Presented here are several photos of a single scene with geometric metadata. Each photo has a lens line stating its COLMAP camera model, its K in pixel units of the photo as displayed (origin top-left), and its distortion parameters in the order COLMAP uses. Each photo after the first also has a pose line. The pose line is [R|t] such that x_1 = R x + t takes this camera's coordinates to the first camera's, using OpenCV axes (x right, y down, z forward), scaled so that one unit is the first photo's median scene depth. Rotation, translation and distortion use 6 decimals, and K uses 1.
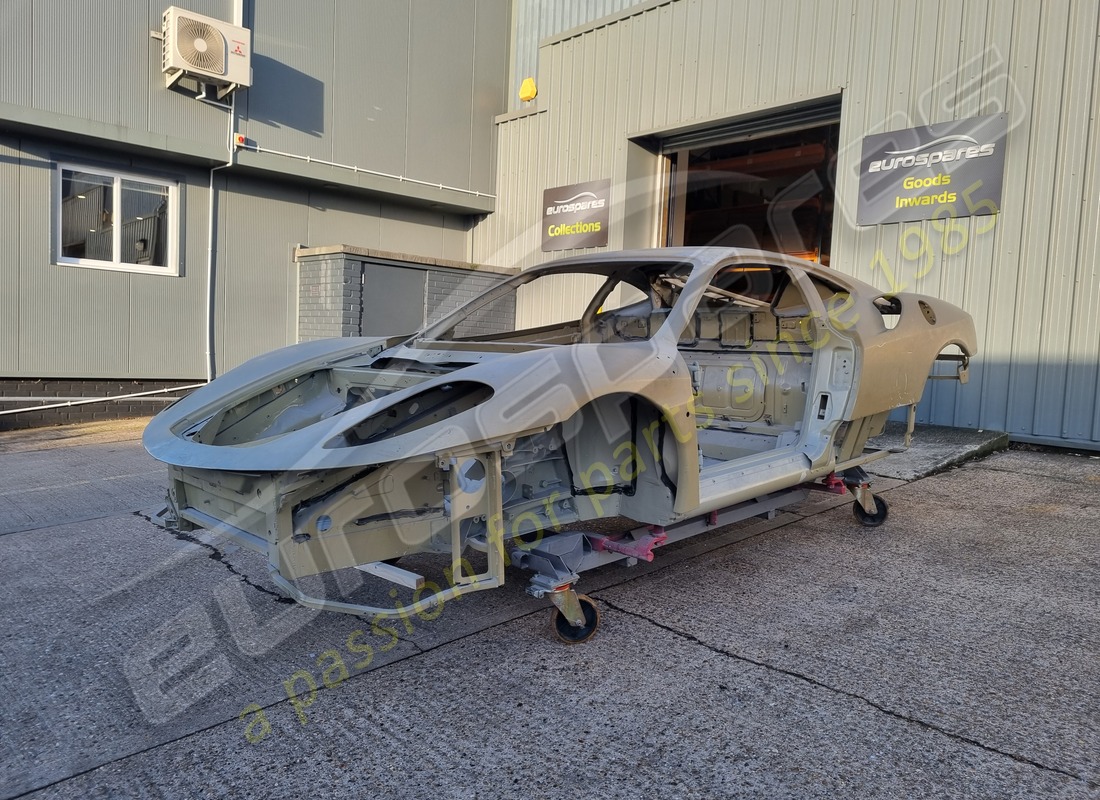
lens RADIAL K [[822.1, 0, 557.2], [0, 822.1, 401.2], [0, 0, 1]] dist [0.060967, -0.040606]
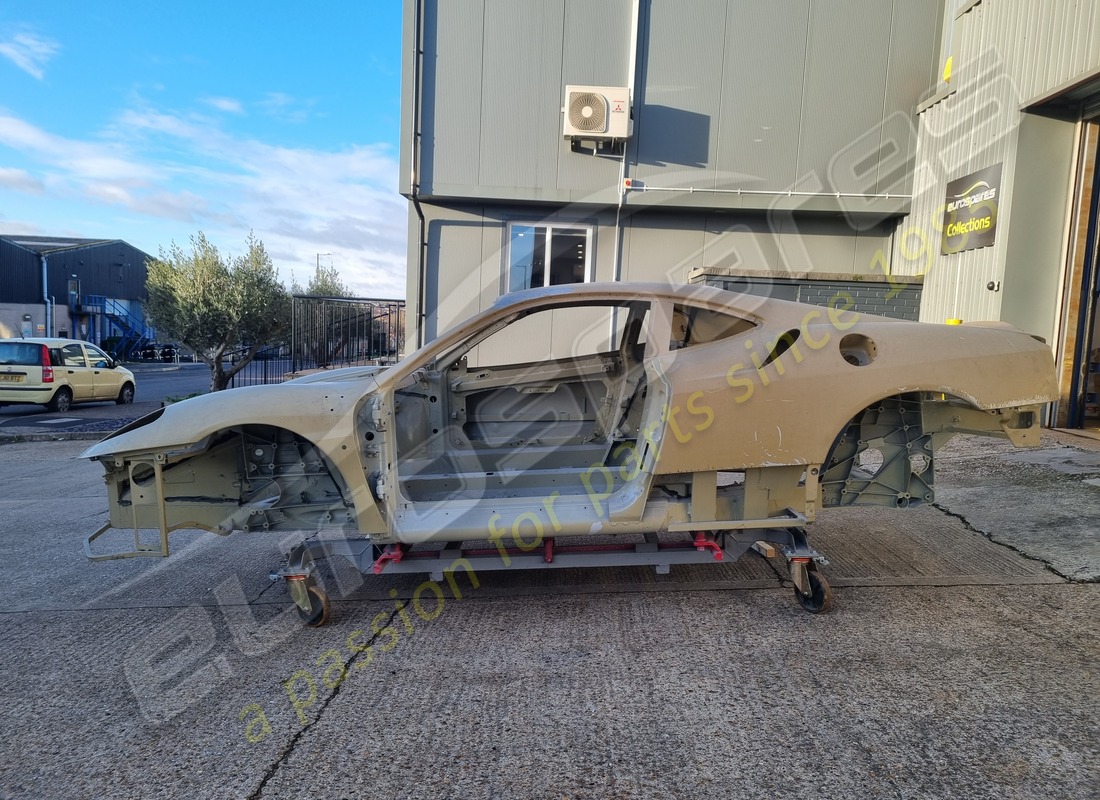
lens RADIAL K [[822.1, 0, 562.1], [0, 822.1, 399.9], [0, 0, 1]] dist [0.060967, -0.040606]
pose [[0.715710, 0.050728, -0.696553, 0.368055], [-0.054777, 0.998364, 0.016424, -0.026832], [0.696246, 0.026400, 0.717317, 0.120055]]
